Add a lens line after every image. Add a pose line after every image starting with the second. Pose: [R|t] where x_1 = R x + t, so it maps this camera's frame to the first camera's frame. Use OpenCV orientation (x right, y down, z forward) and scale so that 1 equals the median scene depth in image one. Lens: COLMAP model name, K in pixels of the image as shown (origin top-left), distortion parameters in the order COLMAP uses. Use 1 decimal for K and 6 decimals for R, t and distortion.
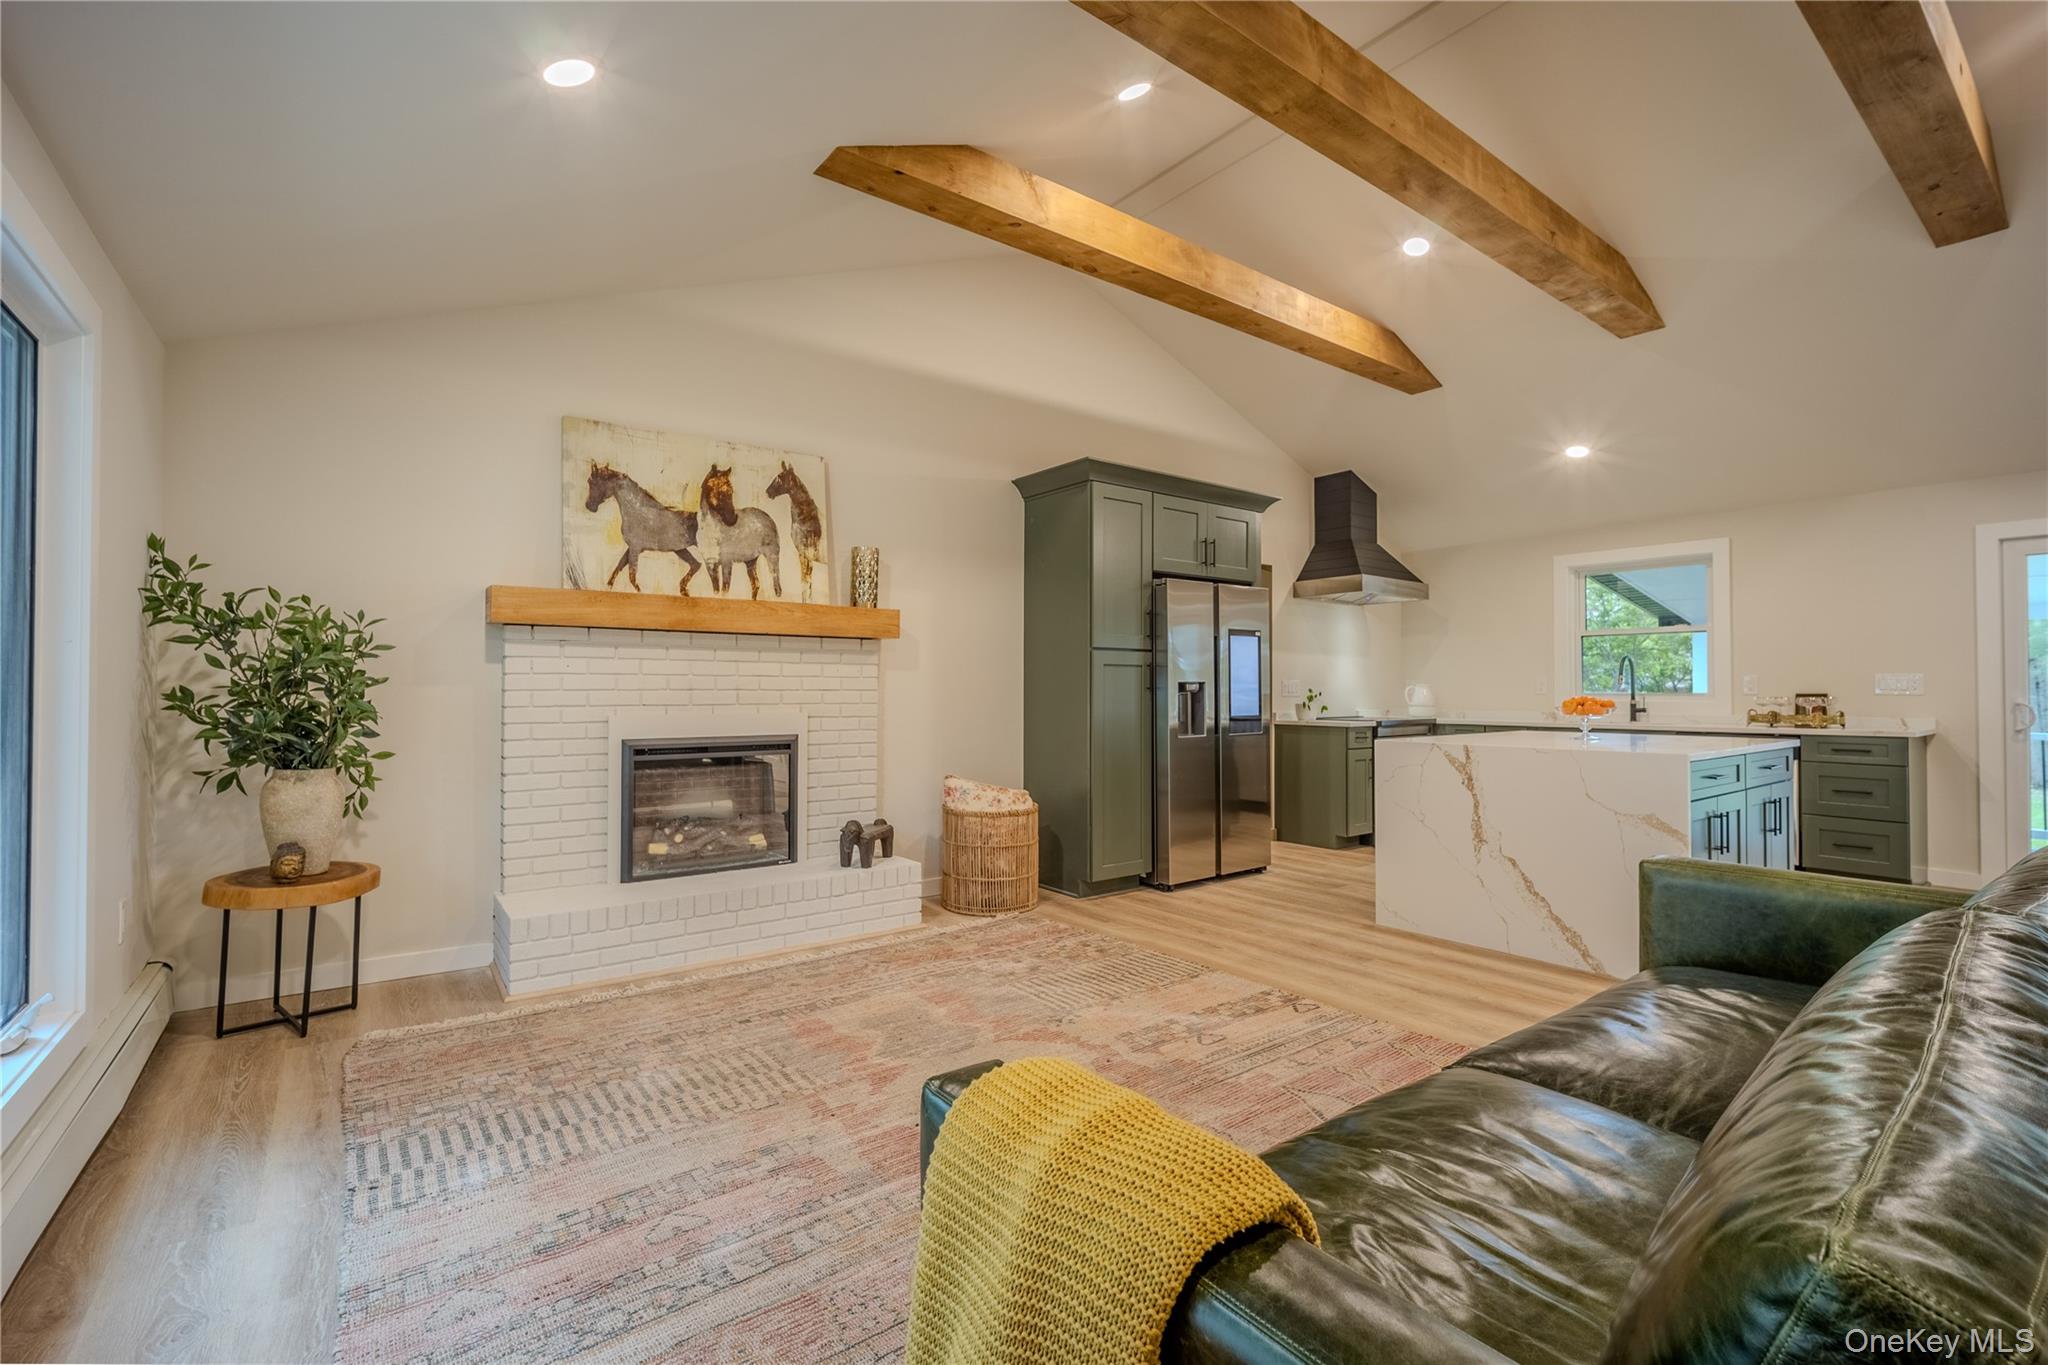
lens RADIAL K [[891.1, 0, 1031.0], [0, 891.1, 683.2], [0, 0, 1]] dist [-0.010626, 0.000186]
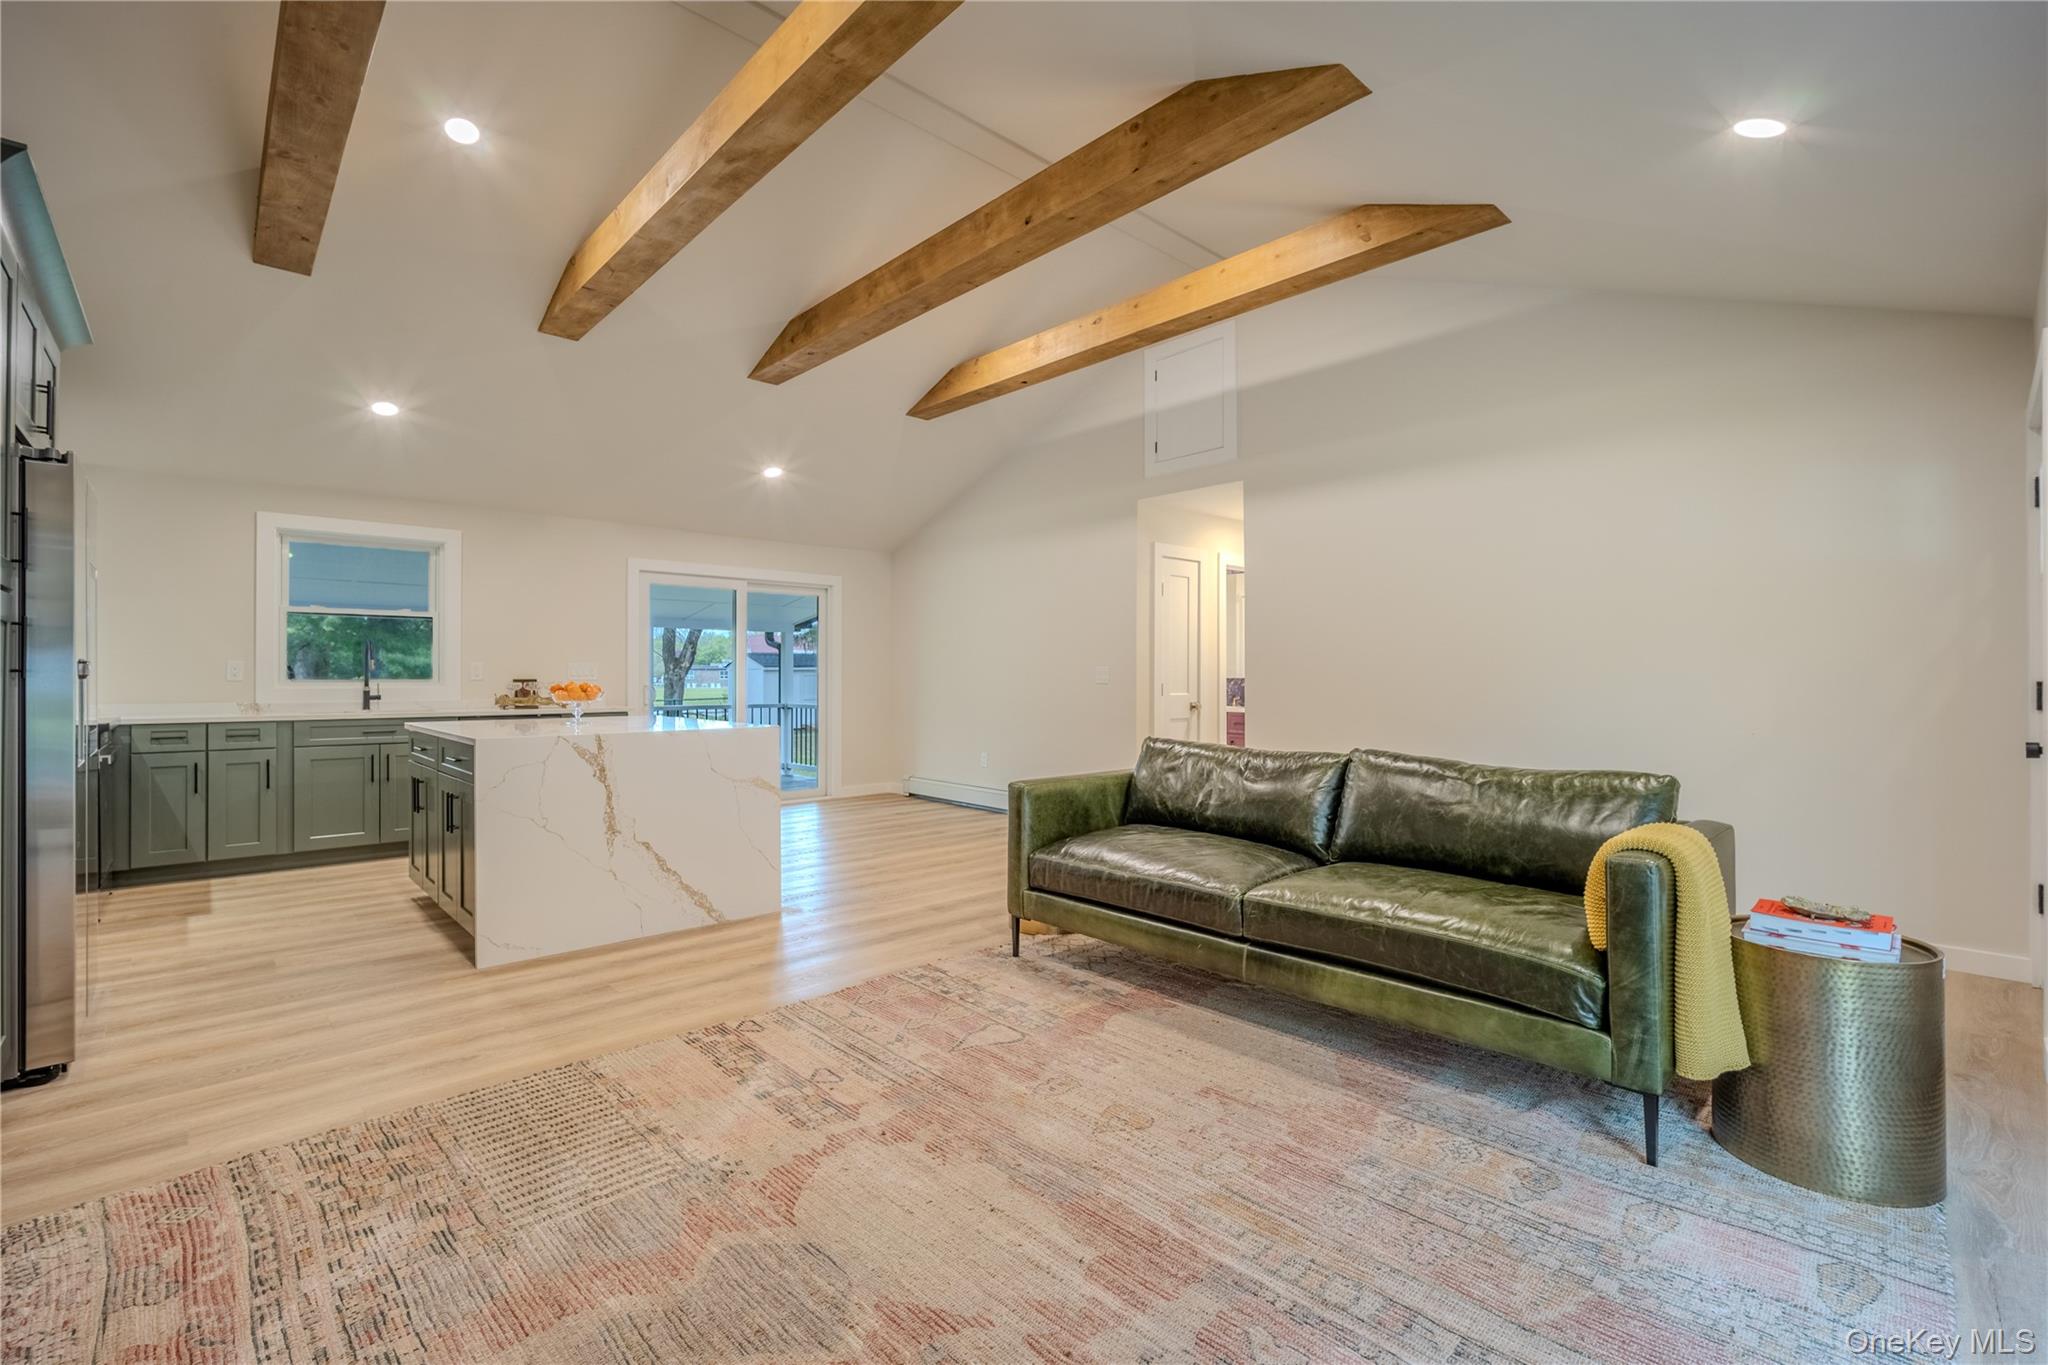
lens RADIAL K [[900.0, 0, 1025.0], [0, 900.0, 675.6], [0, 0, 1]] dist [-0.007590, 0.000446]
pose [[-0.095690, 0.002319, 0.995408, -0.500842], [-0.009744, 0.999947, -0.003266, 0.006122], [-0.995363, -0.010012, -0.095663, 0.645010]]
